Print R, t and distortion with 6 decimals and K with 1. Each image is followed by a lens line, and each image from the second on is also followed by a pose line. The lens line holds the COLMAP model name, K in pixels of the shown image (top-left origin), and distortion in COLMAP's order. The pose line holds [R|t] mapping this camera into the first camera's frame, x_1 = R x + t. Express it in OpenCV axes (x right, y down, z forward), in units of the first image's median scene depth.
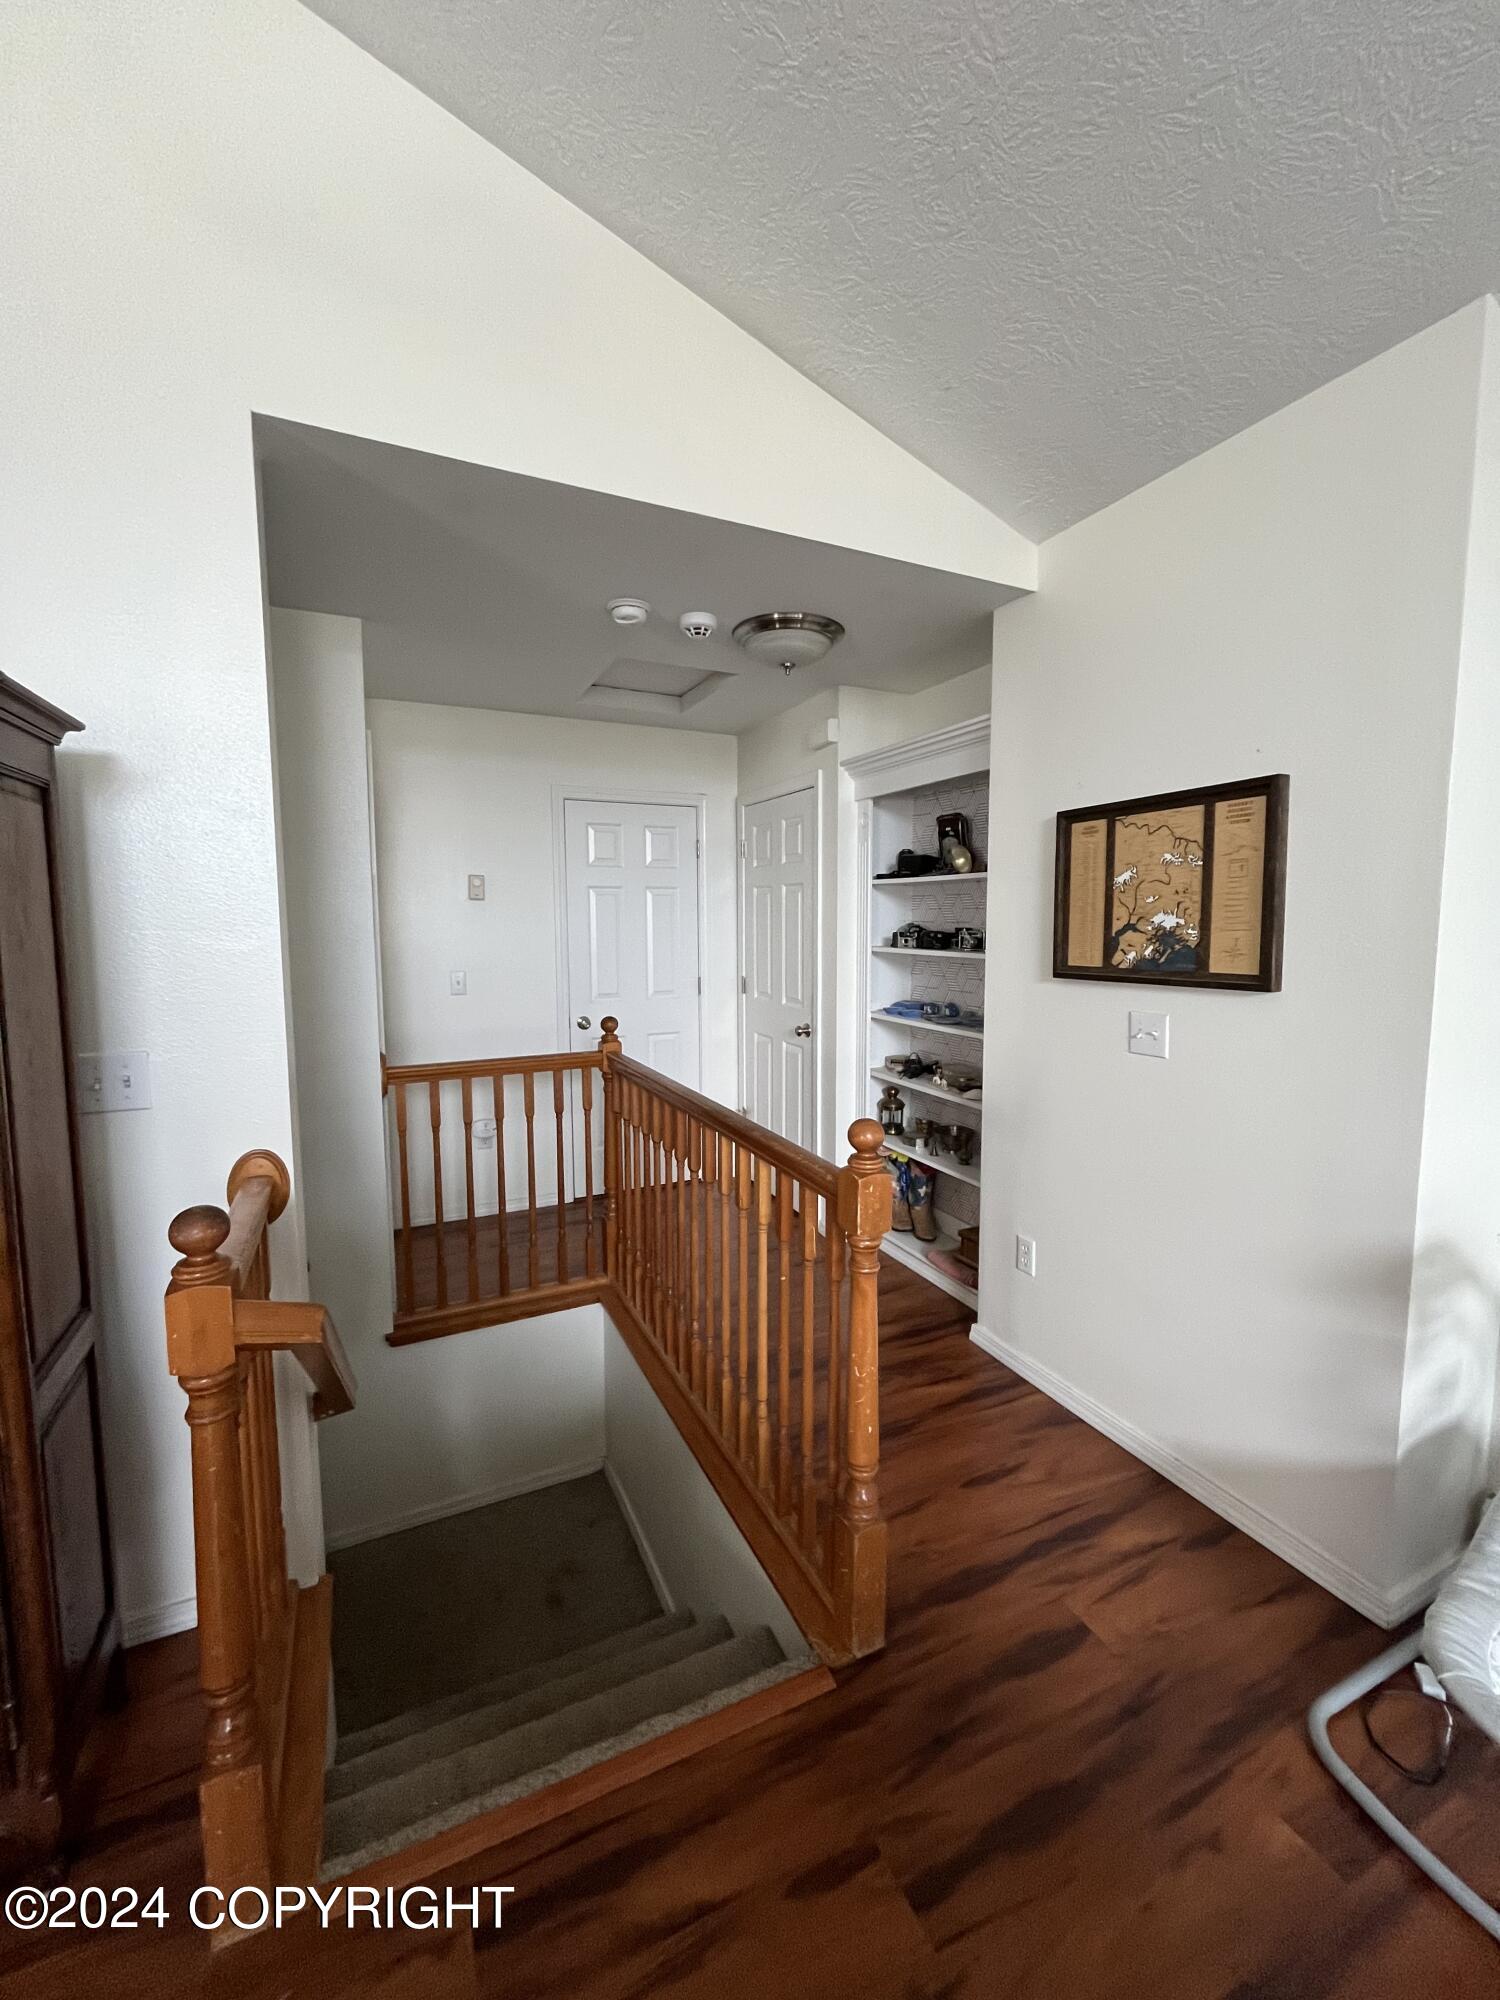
lens RADIAL K [[806.4, 0, 751.9], [0, 806.4, 994.5], [0, 0, 1]] dist [-0.004298, 0.000507]
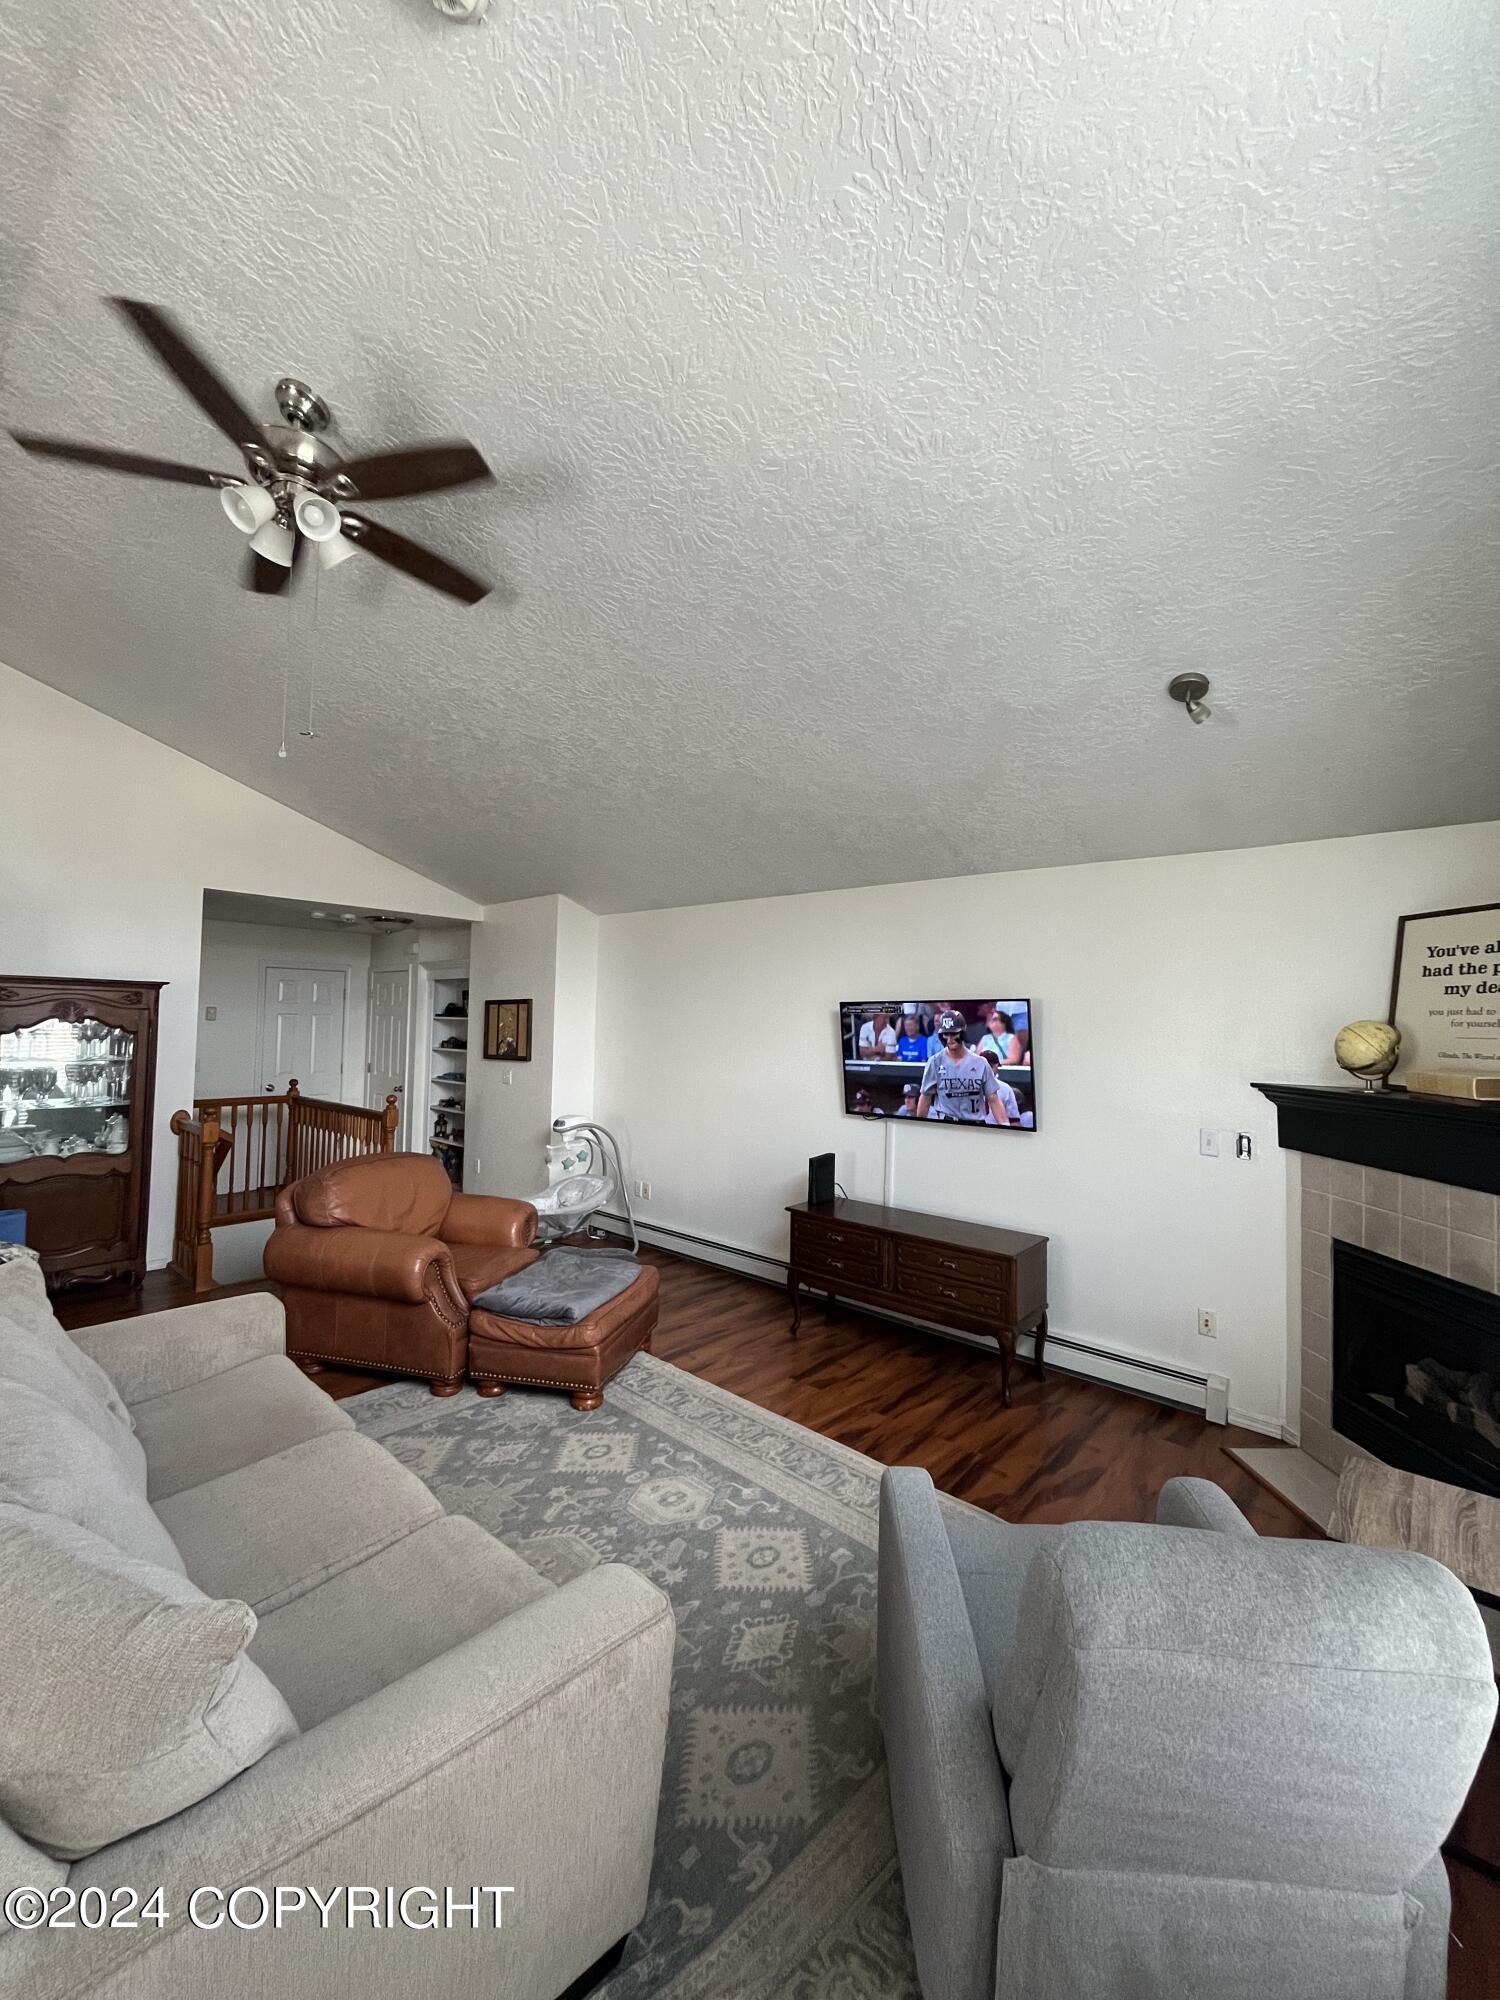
lens RADIAL K [[806.4, 0, 751.9], [0, 806.4, 994.5], [0, 0, 1]] dist [-0.004298, 0.000507]
pose [[0.920875, 0.038118, 0.387991, 0.111605], [0.012437, 0.991830, -0.126960, 0.098636], [-0.389661, 0.121739, 0.912877, -1.543371]]
